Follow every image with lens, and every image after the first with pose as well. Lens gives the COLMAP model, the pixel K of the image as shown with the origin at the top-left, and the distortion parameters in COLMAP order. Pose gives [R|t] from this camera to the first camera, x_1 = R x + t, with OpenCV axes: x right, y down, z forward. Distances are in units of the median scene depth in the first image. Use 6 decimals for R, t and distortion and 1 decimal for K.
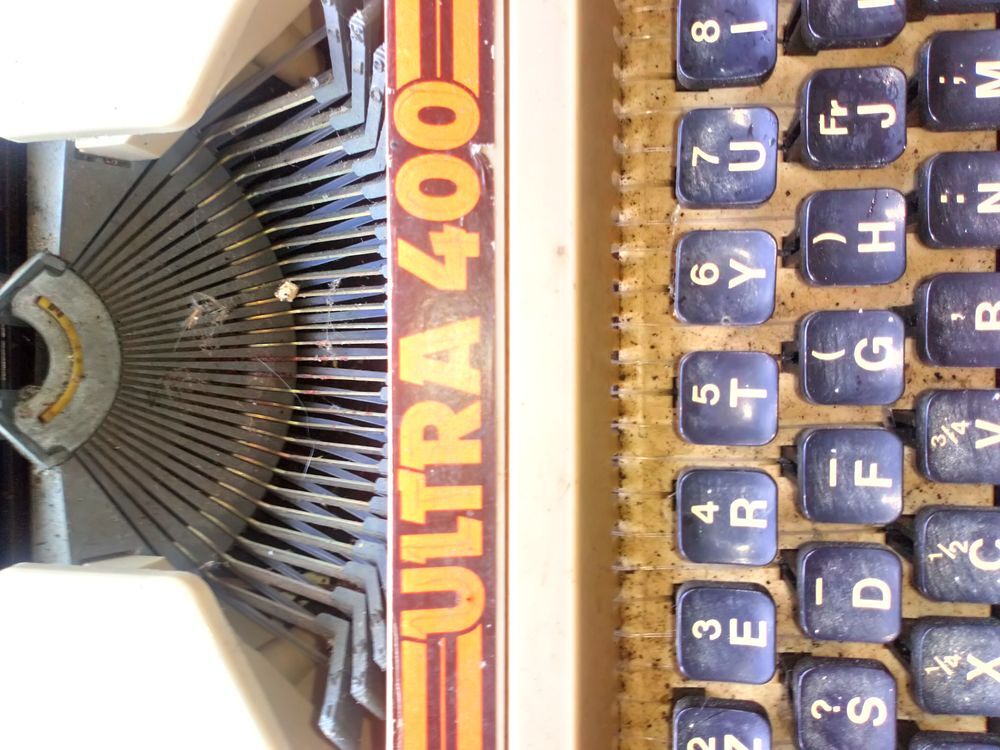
lens RADIAL K [[797.4, 0, 500.0], [0, 797.4, 375.0], [0, 0, 1]] dist [0.201754, -0.363001]
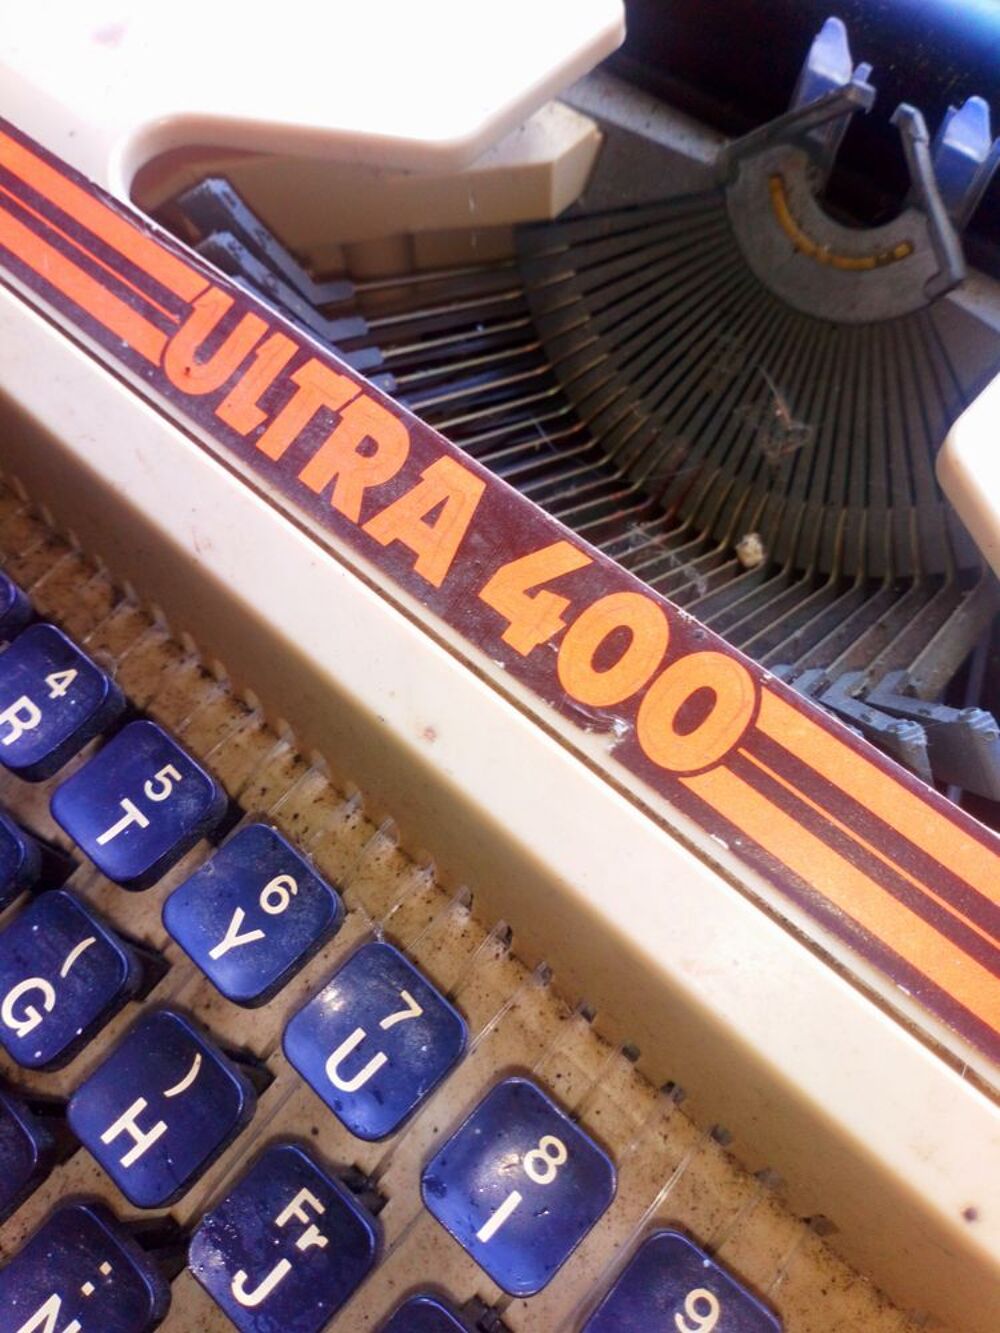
lens RADIAL K [[1070.0, 0, 500.0], [0, 1070.0, 666.5], [0, 0, 1]] dist [0.151346, -0.261332]
pose [[-0.655160, 0.747823, -0.107359, 0.087890], [-0.735228, -0.598429, 0.318312, -0.436045], [0.173795, 0.287479, 0.941887, 0.131413]]
